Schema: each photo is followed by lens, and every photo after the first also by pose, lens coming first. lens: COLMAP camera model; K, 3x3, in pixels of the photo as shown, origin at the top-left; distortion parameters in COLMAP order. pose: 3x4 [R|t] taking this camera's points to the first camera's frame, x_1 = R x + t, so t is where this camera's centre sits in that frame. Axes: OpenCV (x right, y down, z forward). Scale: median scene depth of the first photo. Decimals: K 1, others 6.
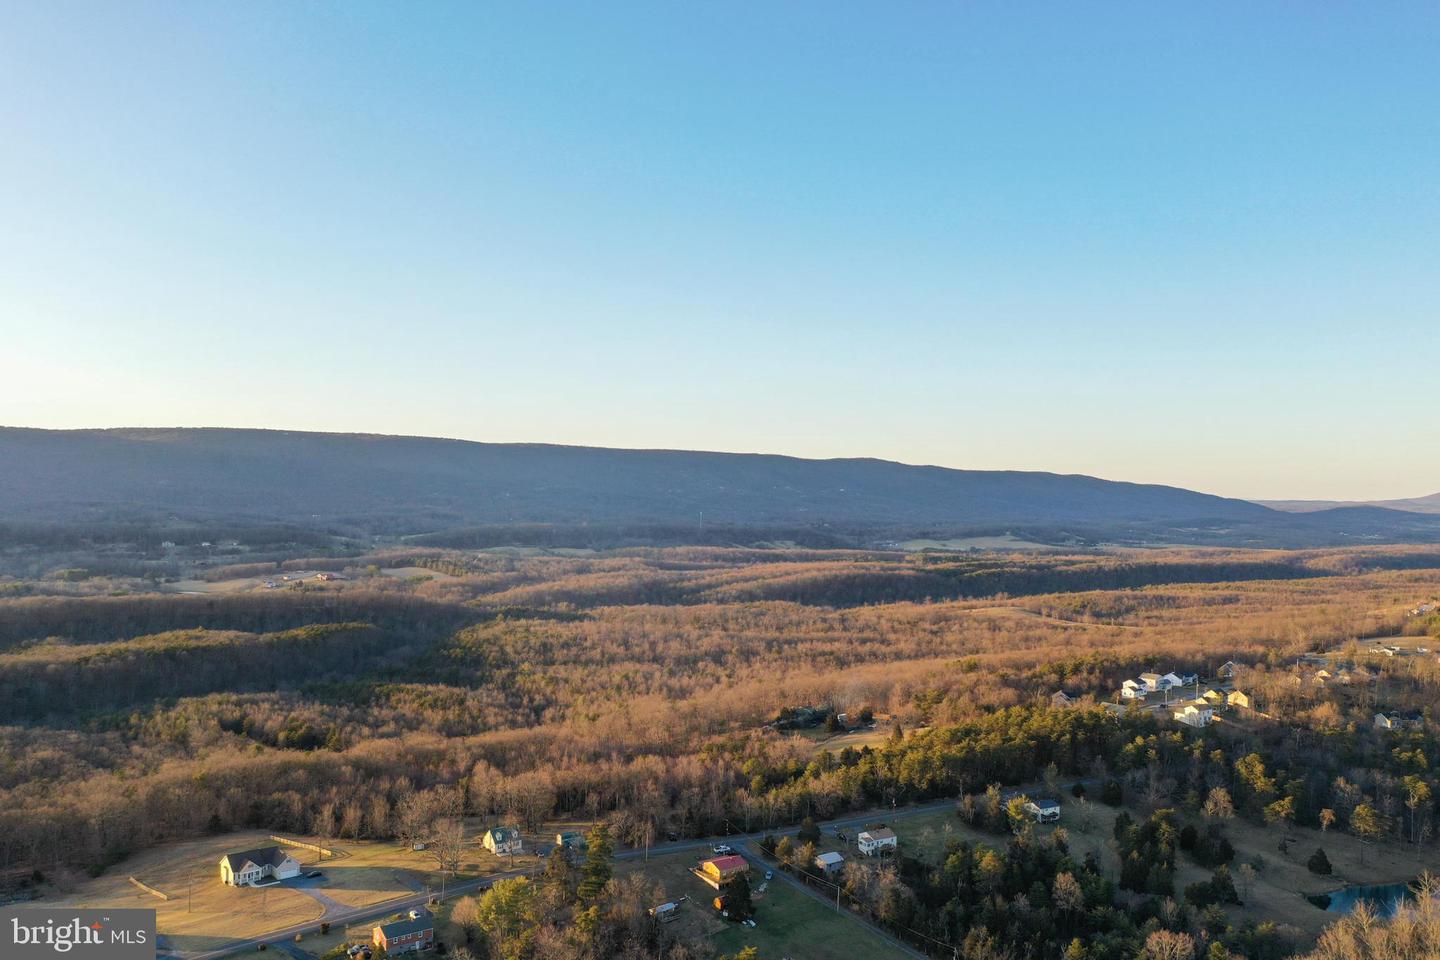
lens RADIAL K [[1113.8, 0, 720.4], [0, 1113.8, 471.6], [0, 0, 1]] dist [-0.029015, -0.000516]
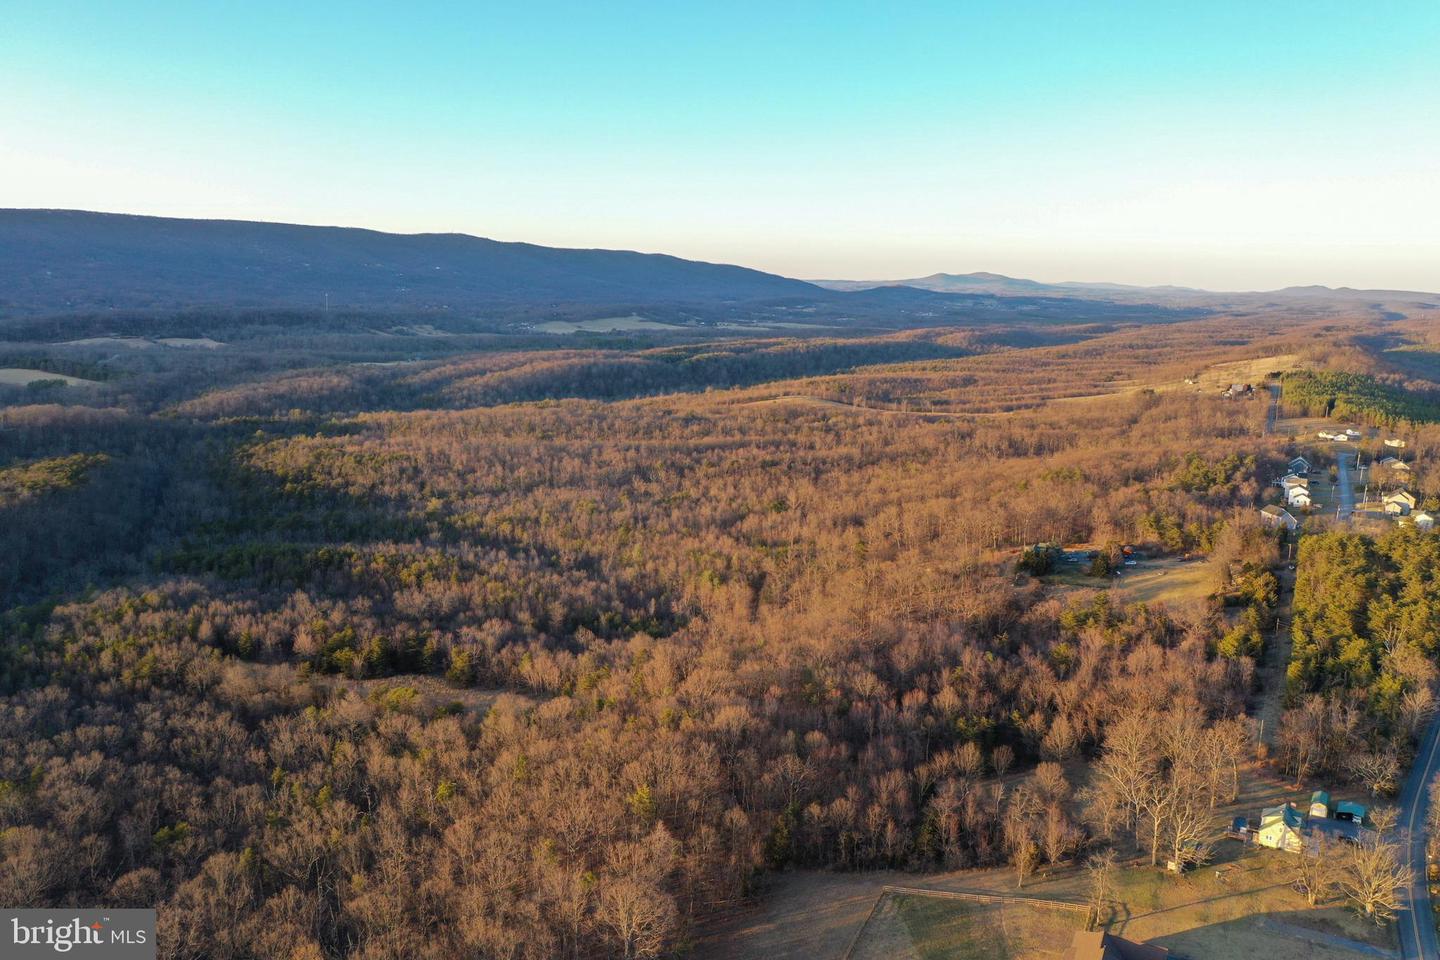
lens RADIAL K [[1113.8, 0, 721.7], [0, 1113.8, 483.4], [0, 0, 1]] dist [-0.029015, -0.000516]
pose [[0.921166, -0.066381, 0.383468, -0.232906], [-0.014420, 0.978847, 0.204085, -0.000603], [-0.388904, -0.193526, 0.900723, 0.178787]]
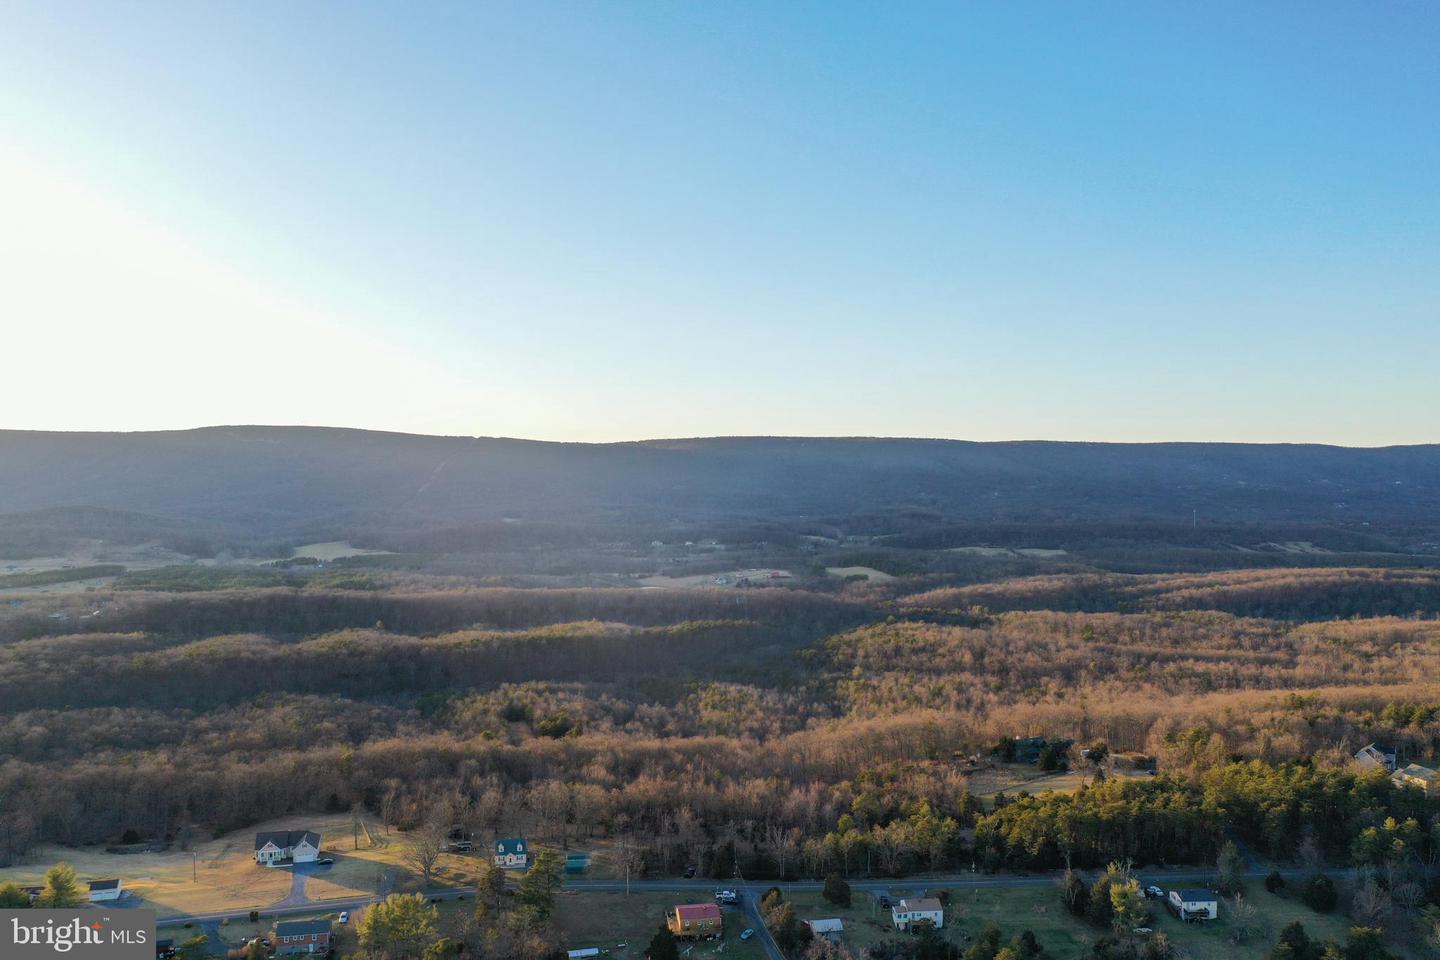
lens RADIAL K [[1113.8, 0, 719.8], [0, 1113.8, 484.6], [0, 0, 1]] dist [-0.029015, -0.000516]
pose [[0.894022, -0.018417, -0.447644, 0.124774], [0.023656, 0.999701, 0.006115, 0.004055], [0.447398, -0.016056, 0.894191, 0.071111]]
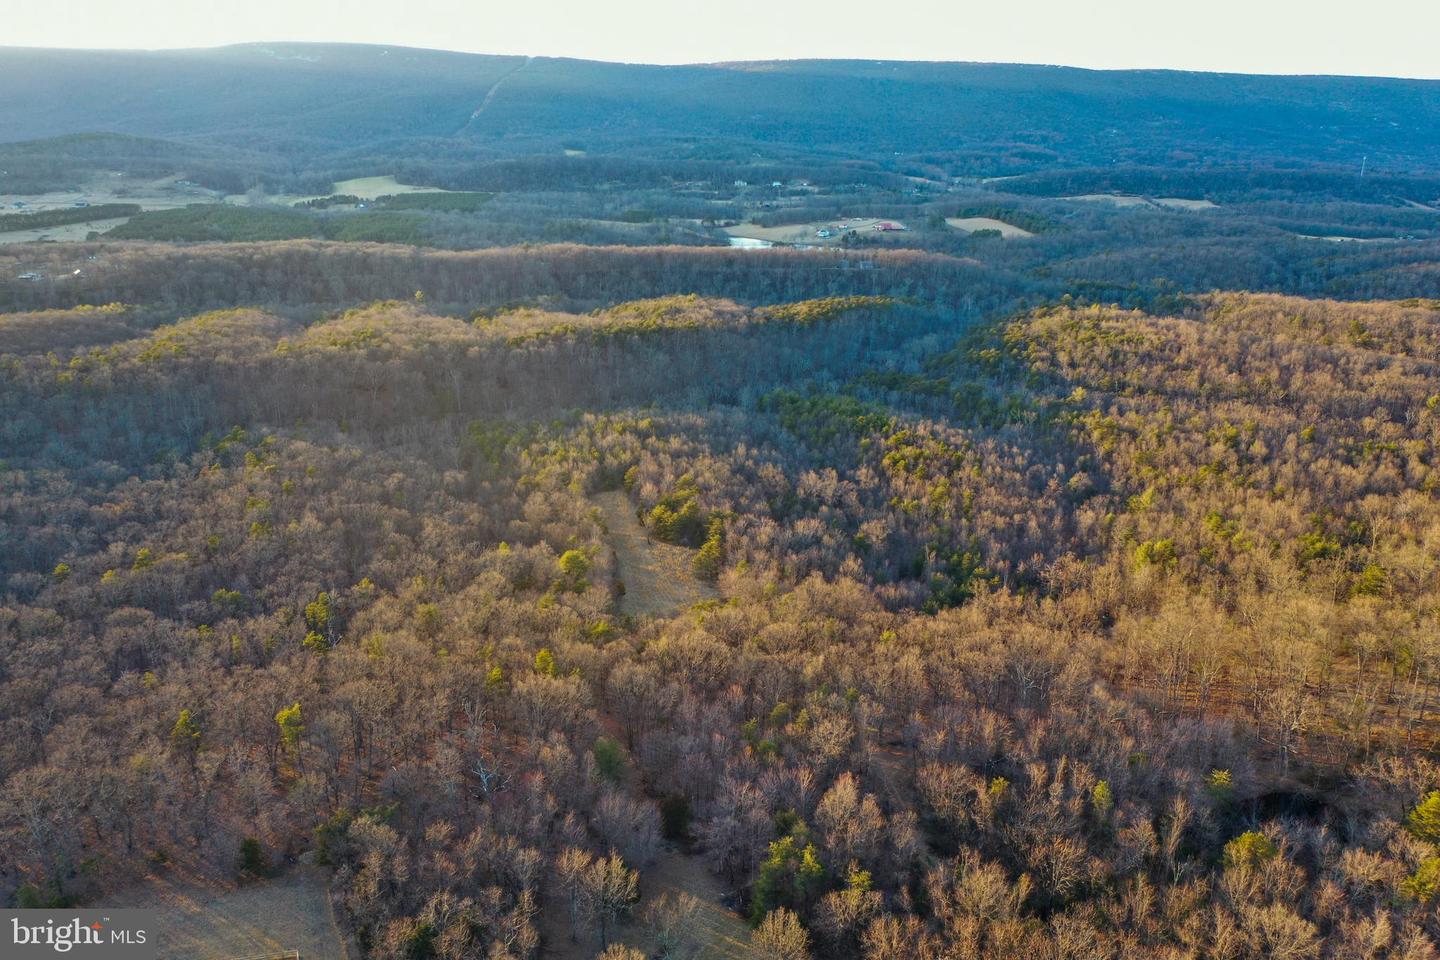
lens RADIAL K [[1113.8, 0, 717.0], [0, 1113.8, 479.2], [0, 0, 1]] dist [-0.029015, -0.000516]
pose [[0.865850, 0.150198, -0.477225, -0.027711], [0.010437, 0.948242, 0.317379, 0.005194], [0.500194, -0.279783, 0.819467, 0.257391]]
